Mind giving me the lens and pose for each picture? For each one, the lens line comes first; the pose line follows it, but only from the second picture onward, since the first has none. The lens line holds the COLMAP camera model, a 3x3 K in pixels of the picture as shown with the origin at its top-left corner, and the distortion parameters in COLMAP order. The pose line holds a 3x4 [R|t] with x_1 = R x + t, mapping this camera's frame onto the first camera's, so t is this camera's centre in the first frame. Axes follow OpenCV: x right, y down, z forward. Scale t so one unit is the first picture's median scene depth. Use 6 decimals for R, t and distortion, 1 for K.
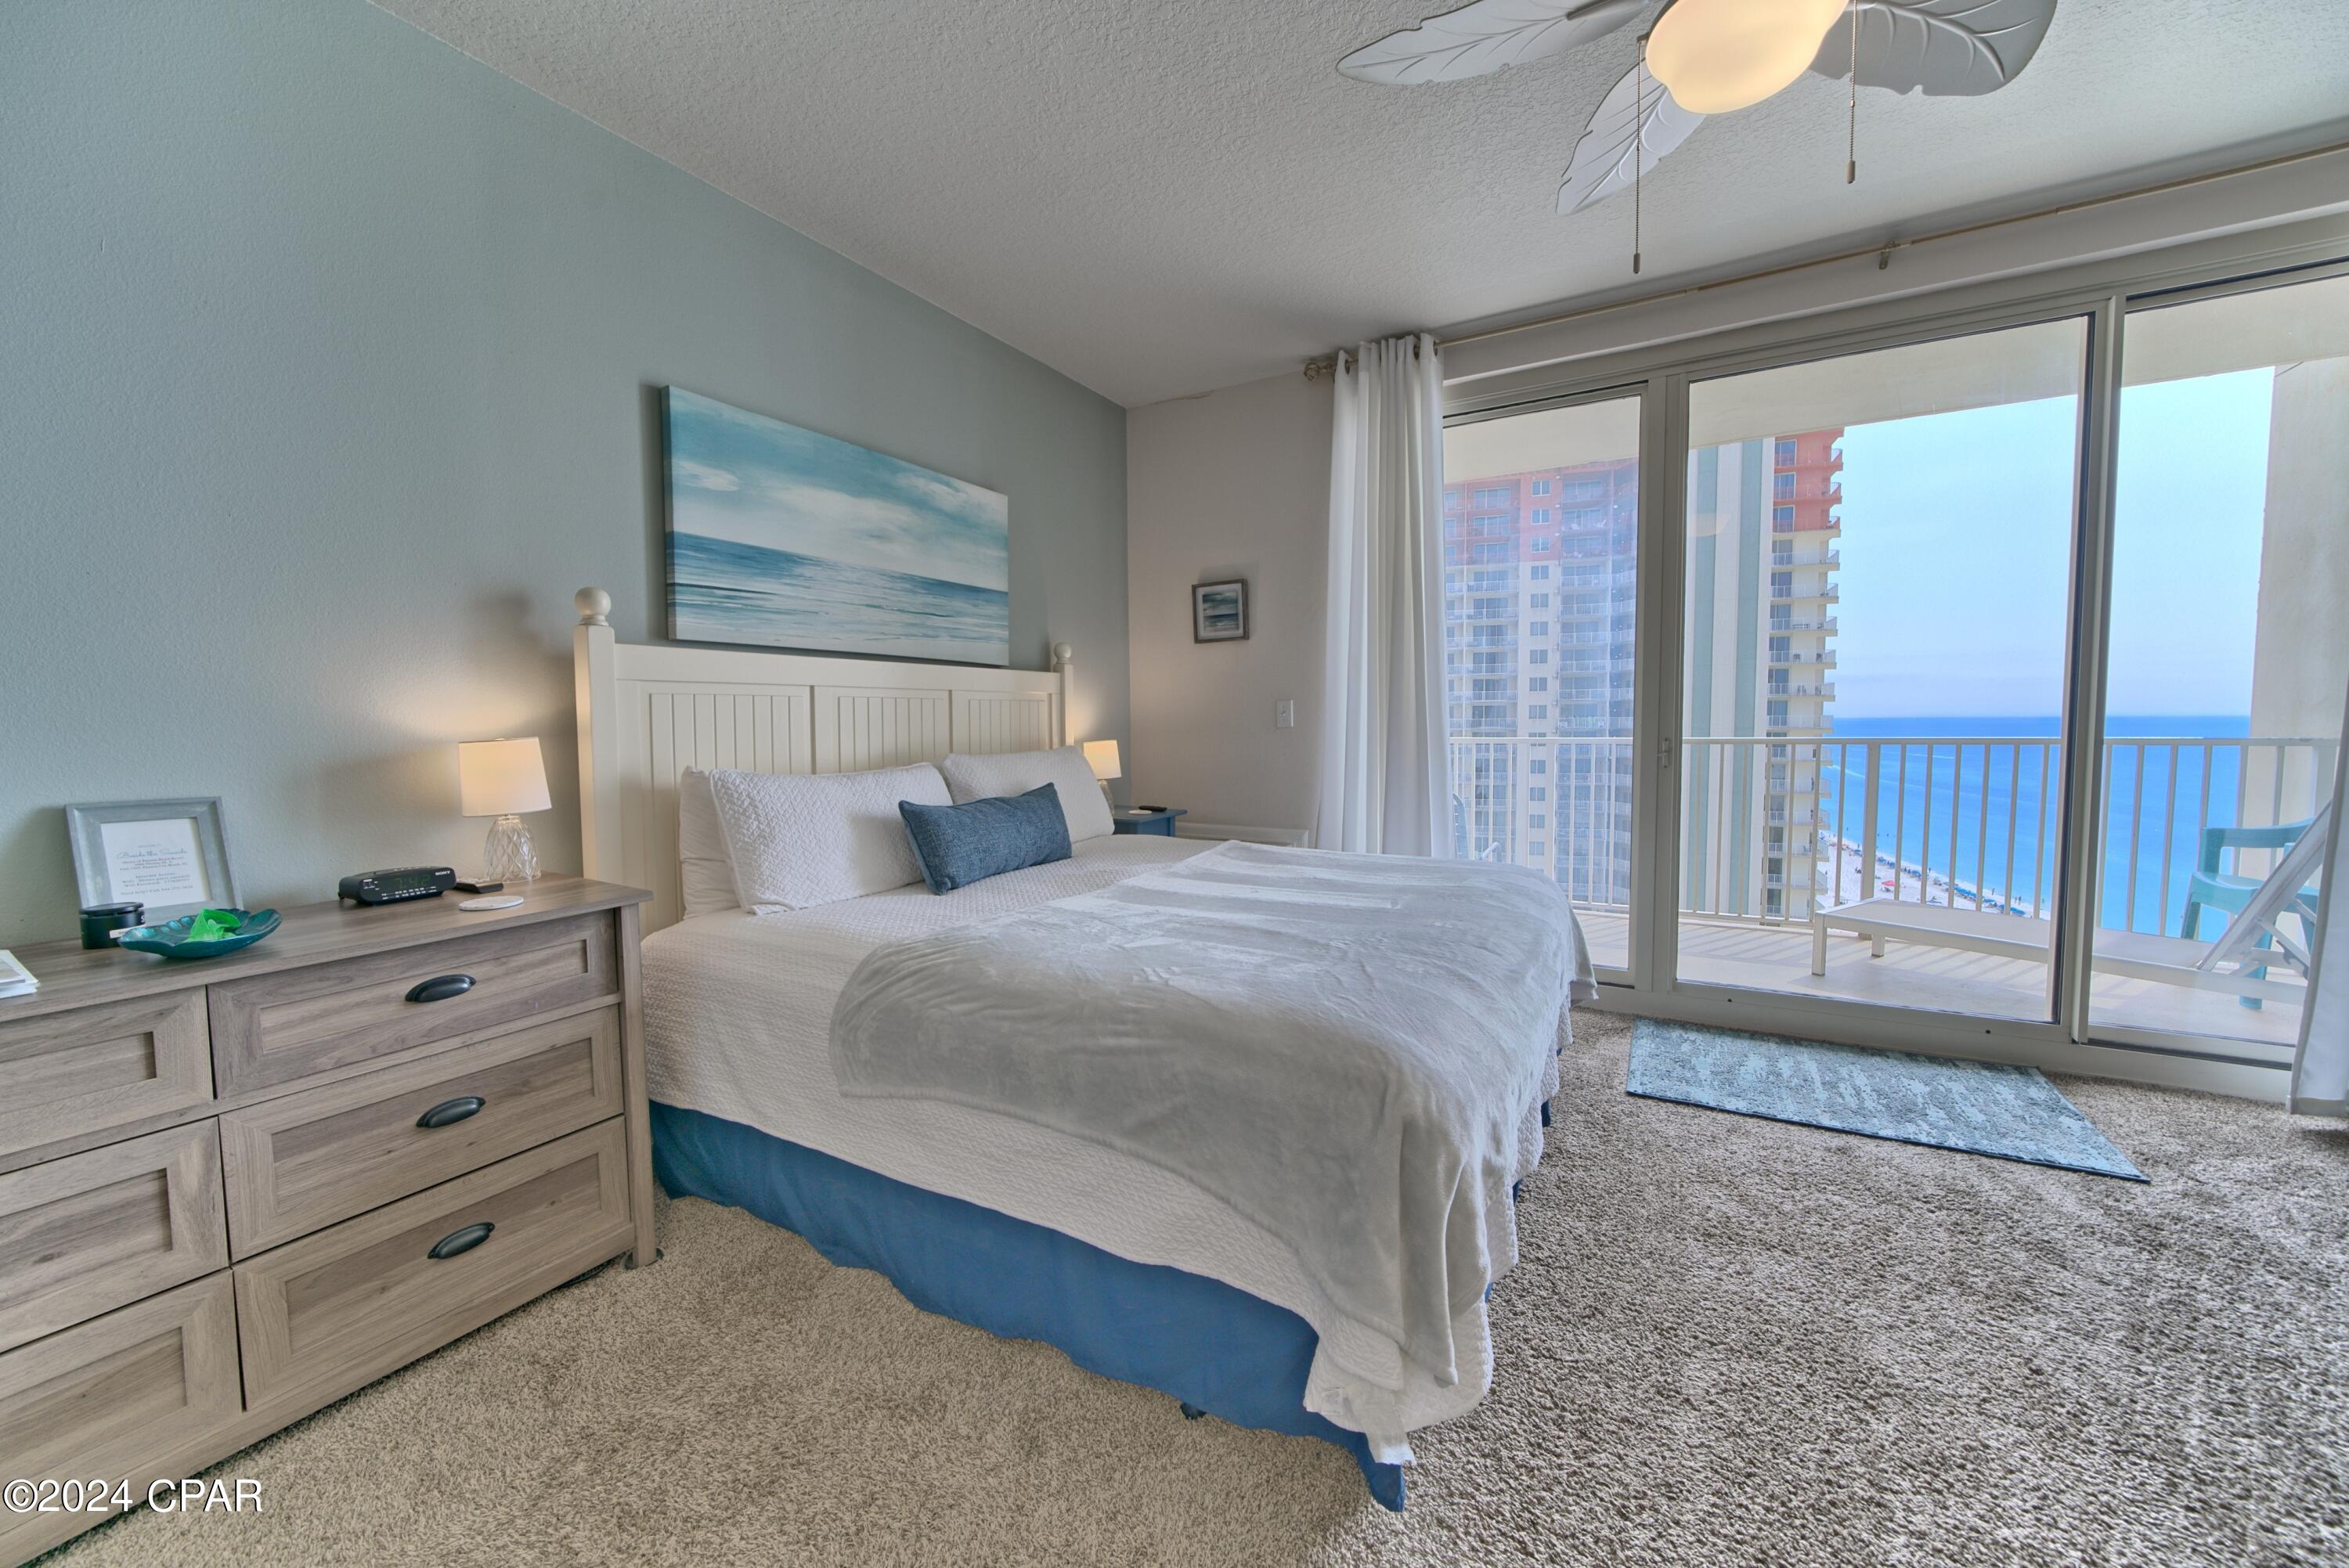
lens RADIAL K [[875.9, 0, 1174.9], [0, 875.9, 775.8], [0, 0, 1]] dist [-0.015926, 0.003021]
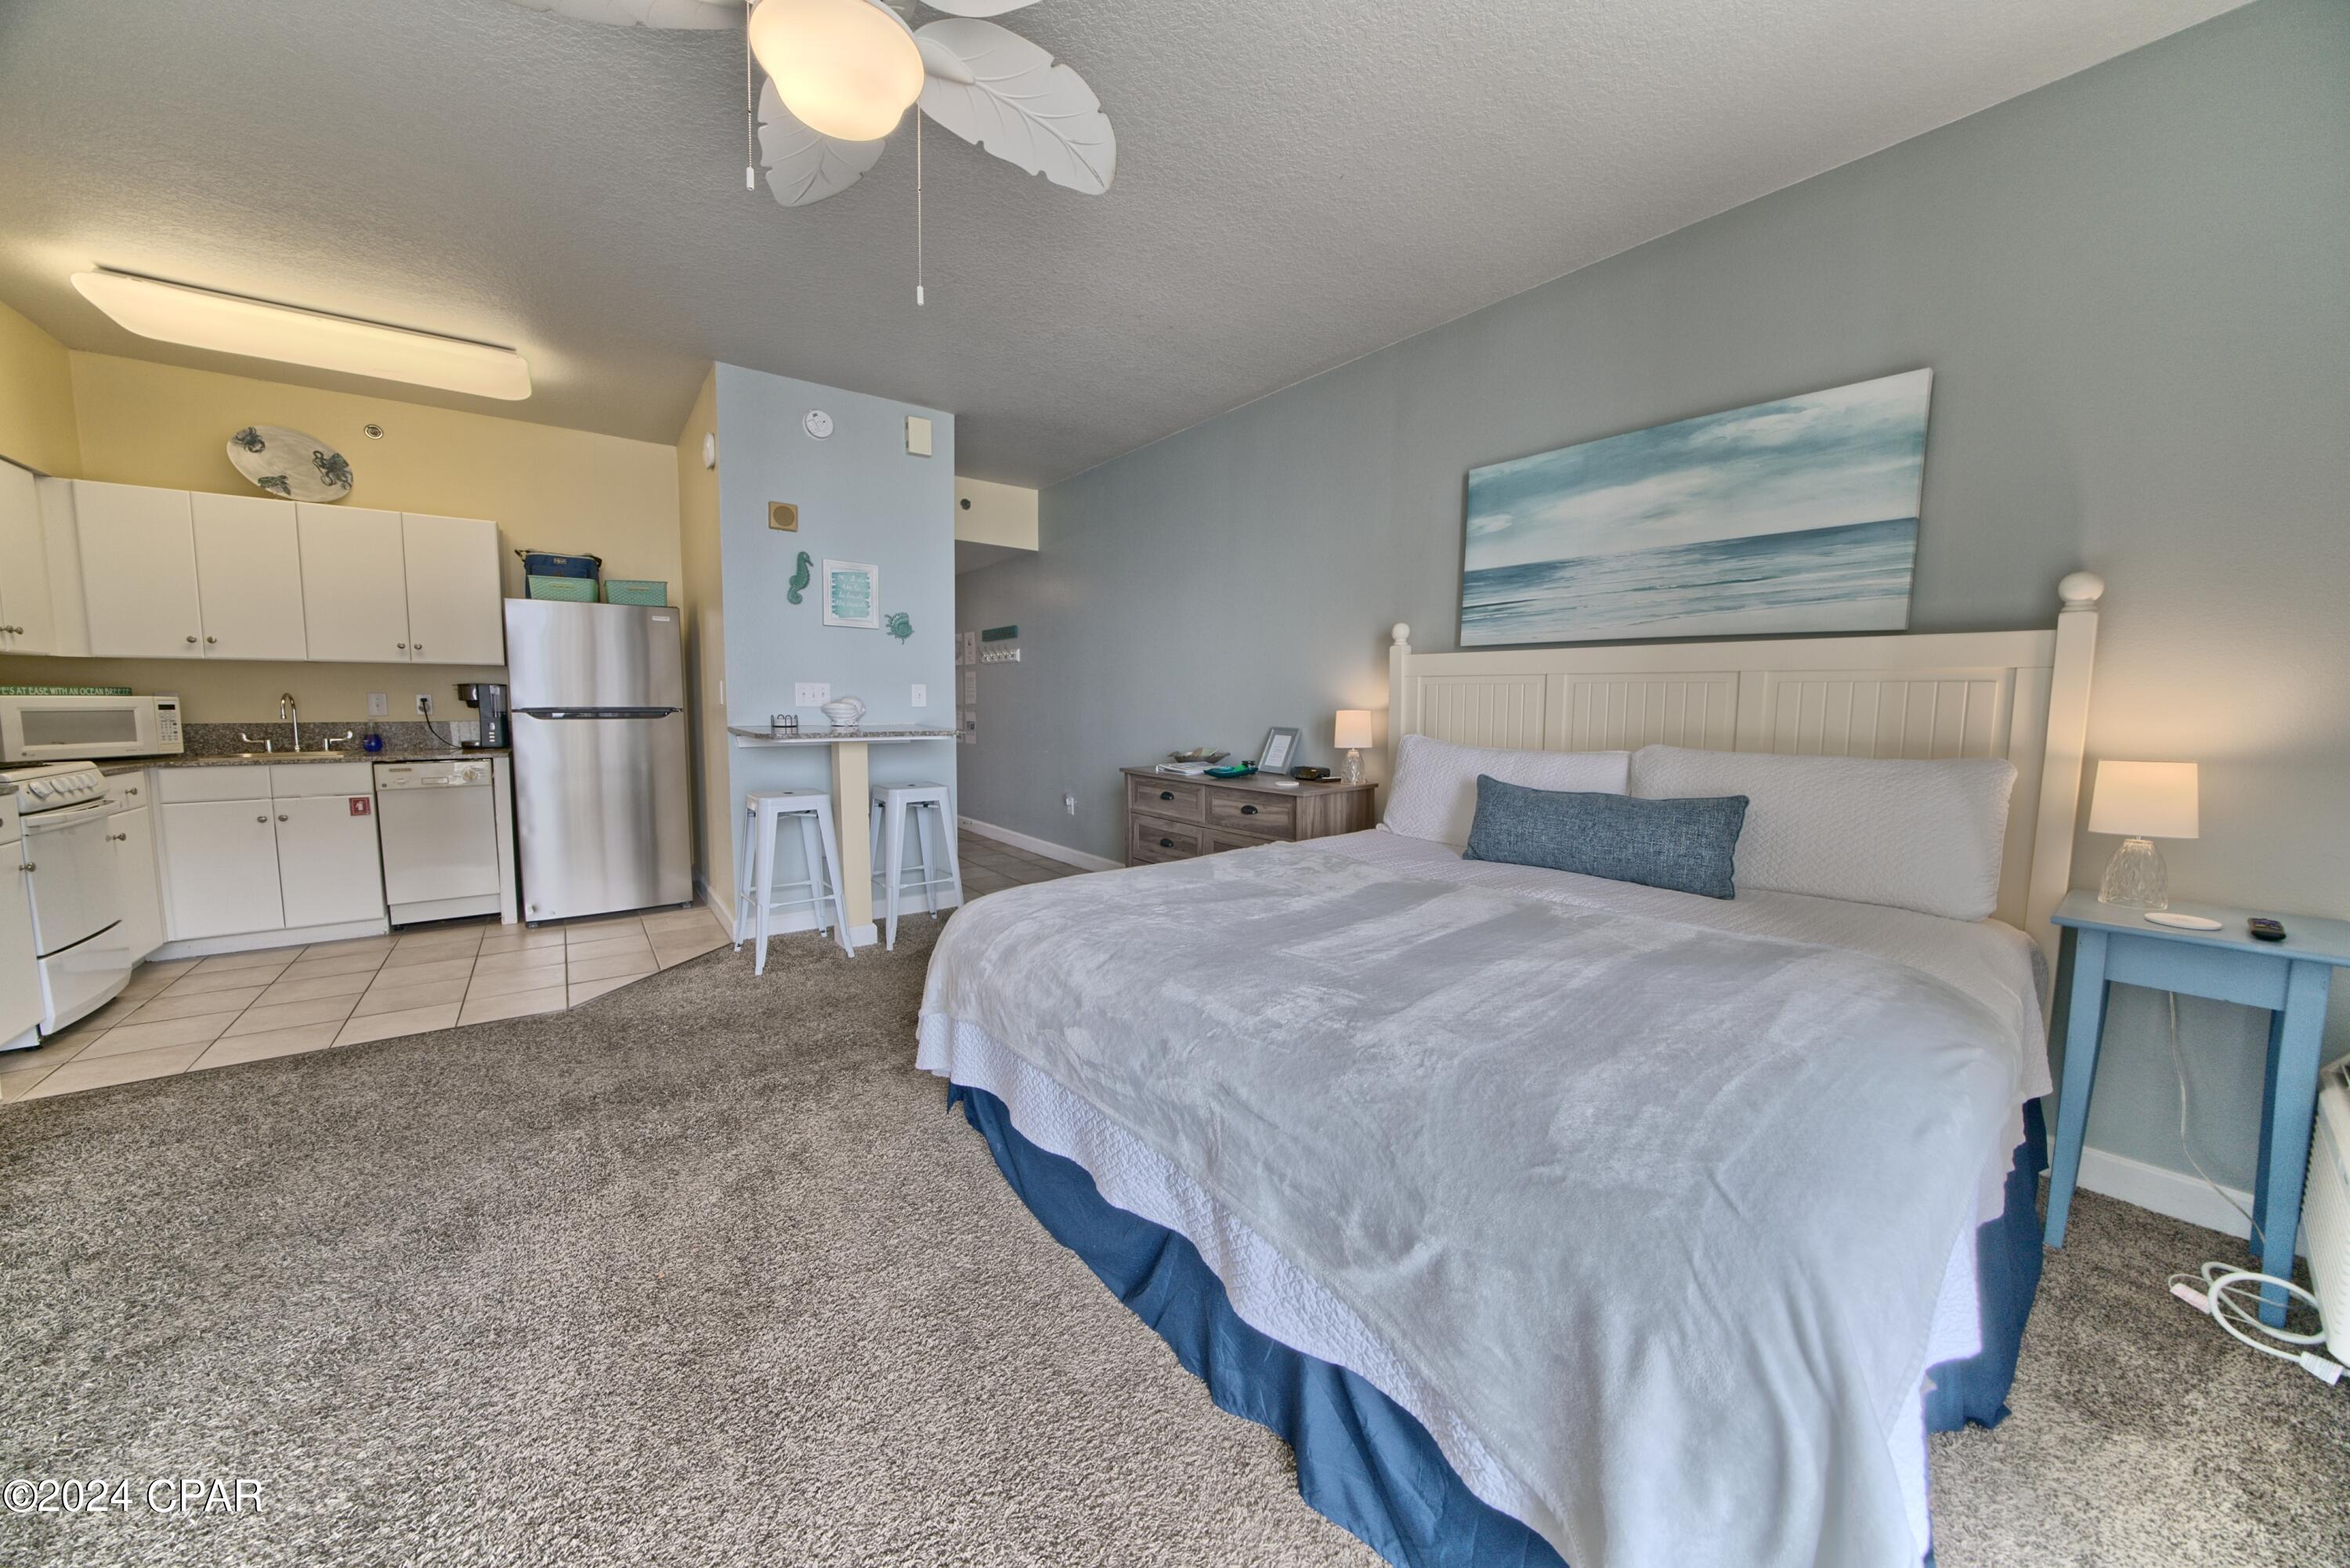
lens RADIAL K [[811.5, 0, 1175.0], [0, 811.5, 776.4], [0, 0, 1]] dist [-0.027733, 0.003364]
pose [[-0.375919, 0.096365, -0.921628, 0.722342], [-0.064834, 0.989406, 0.129897, -0.071361], [0.924382, 0.108584, -0.365688, 0.891429]]
